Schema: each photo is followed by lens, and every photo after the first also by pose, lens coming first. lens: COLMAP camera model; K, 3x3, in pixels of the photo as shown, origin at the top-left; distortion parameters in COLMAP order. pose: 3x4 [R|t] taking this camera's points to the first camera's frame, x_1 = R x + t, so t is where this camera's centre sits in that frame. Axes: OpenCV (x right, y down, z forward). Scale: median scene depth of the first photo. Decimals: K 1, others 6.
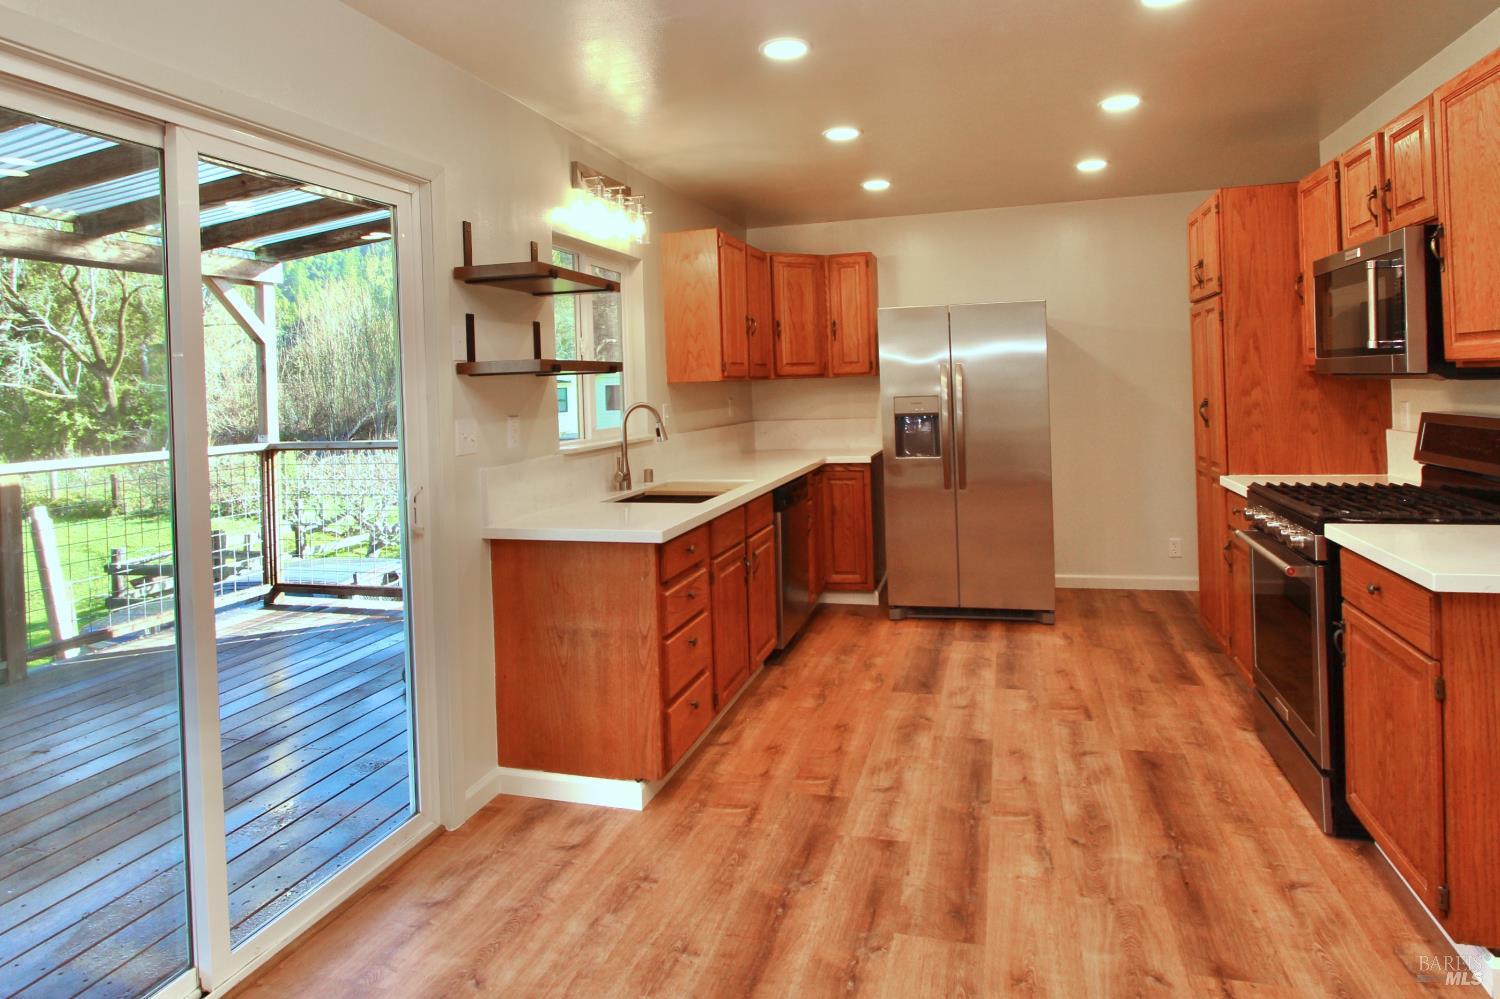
lens RADIAL K [[848.8, 0, 789.0], [0, 848.8, 387.9], [0, 0, 1]] dist [-0.016645, 0.002692]
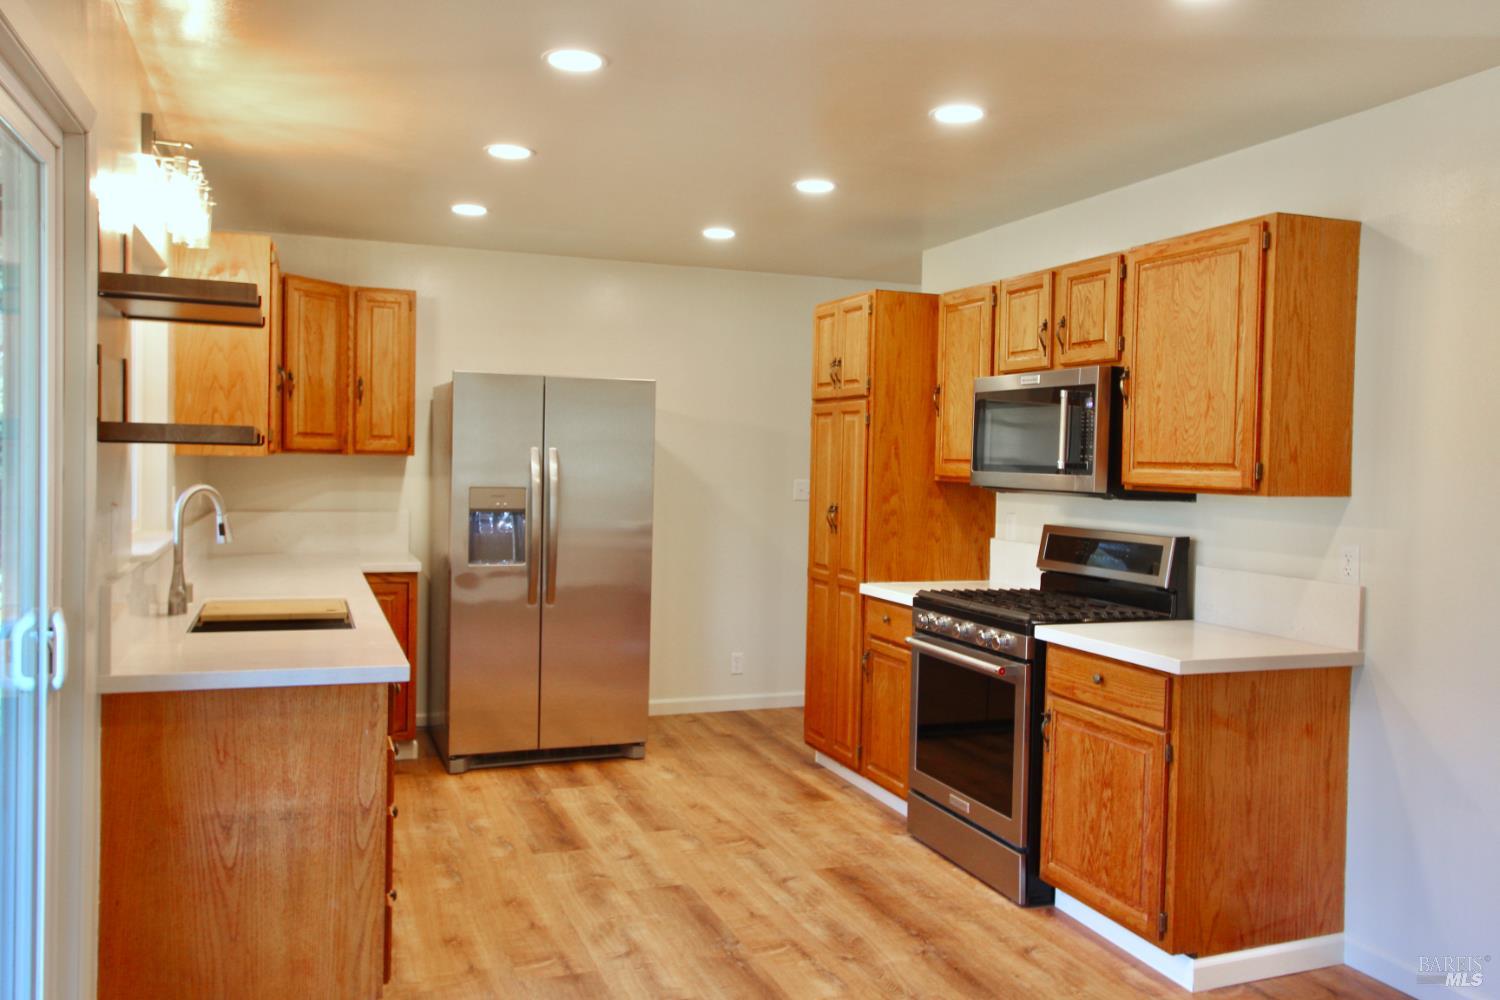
lens RADIAL K [[1140.2, 0, 753.6], [0, 1140.2, 493.4], [0, 0, 1]] dist [-0.008259, 0.012603]
pose [[0.809967, 0.034680, 0.585449, -0.387923], [-0.047405, 0.998855, 0.006415, -0.002957], [-0.584557, -0.032949, 0.810684, 0.006107]]
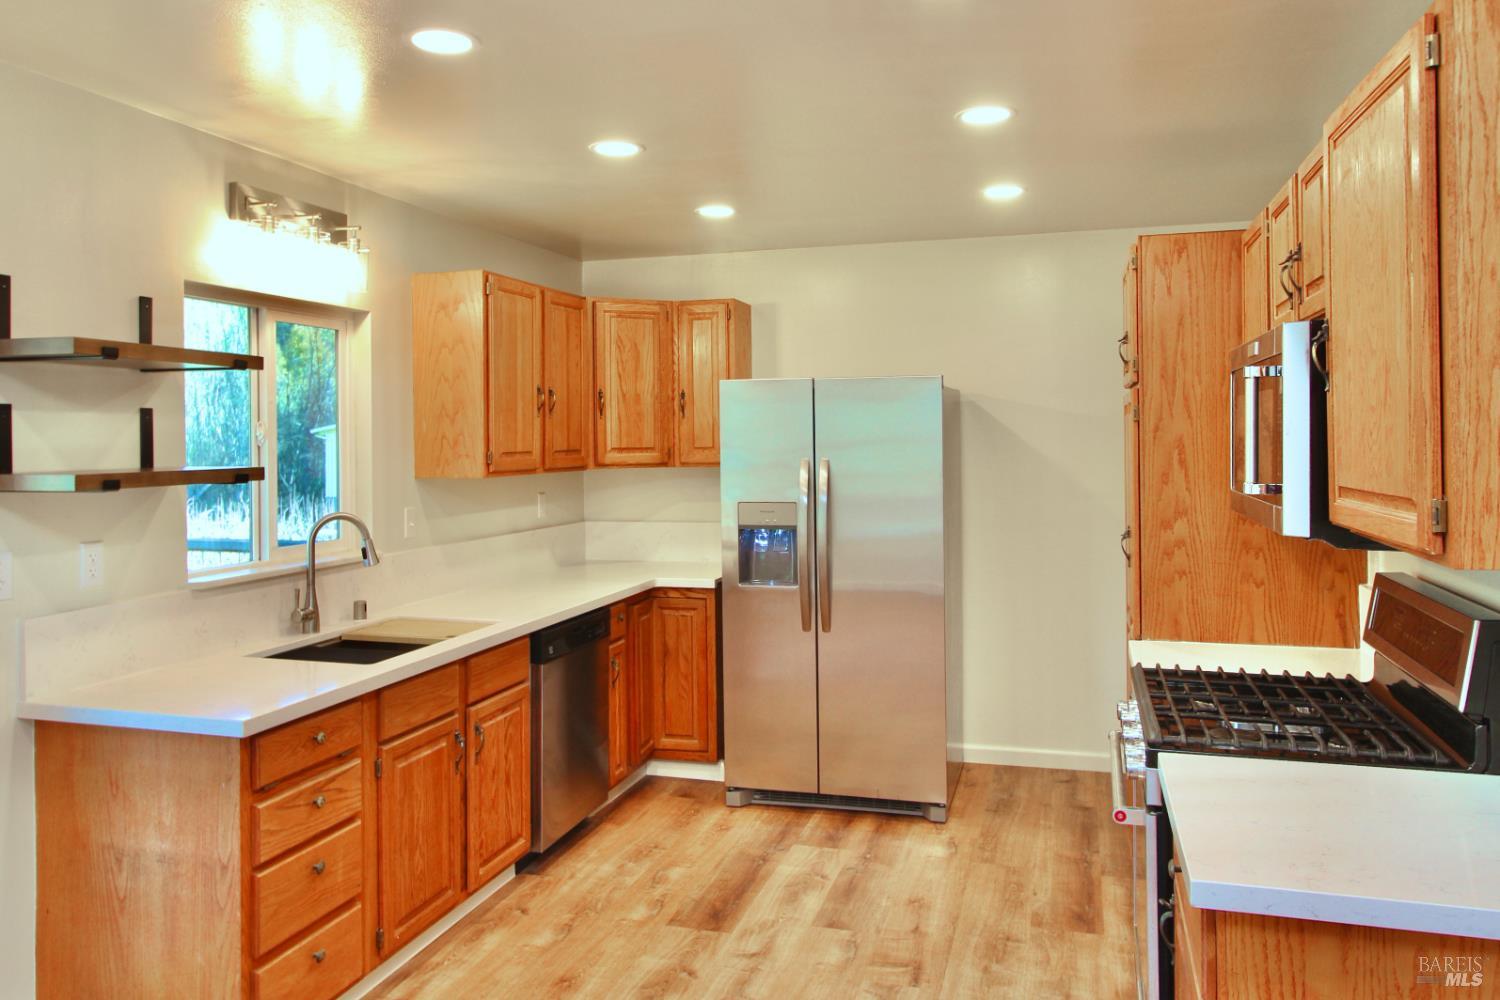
lens RADIAL K [[1102.6, 0, 763.8], [0, 1102.6, 437.7], [0, 0, 1]] dist [-0.012484, 0.008314]
pose [[0.999406, 0.025329, -0.023375, 0.233784], [-0.025420, 0.999670, -0.003610, -0.058604], [0.023276, 0.004202, 0.999720, 0.070756]]
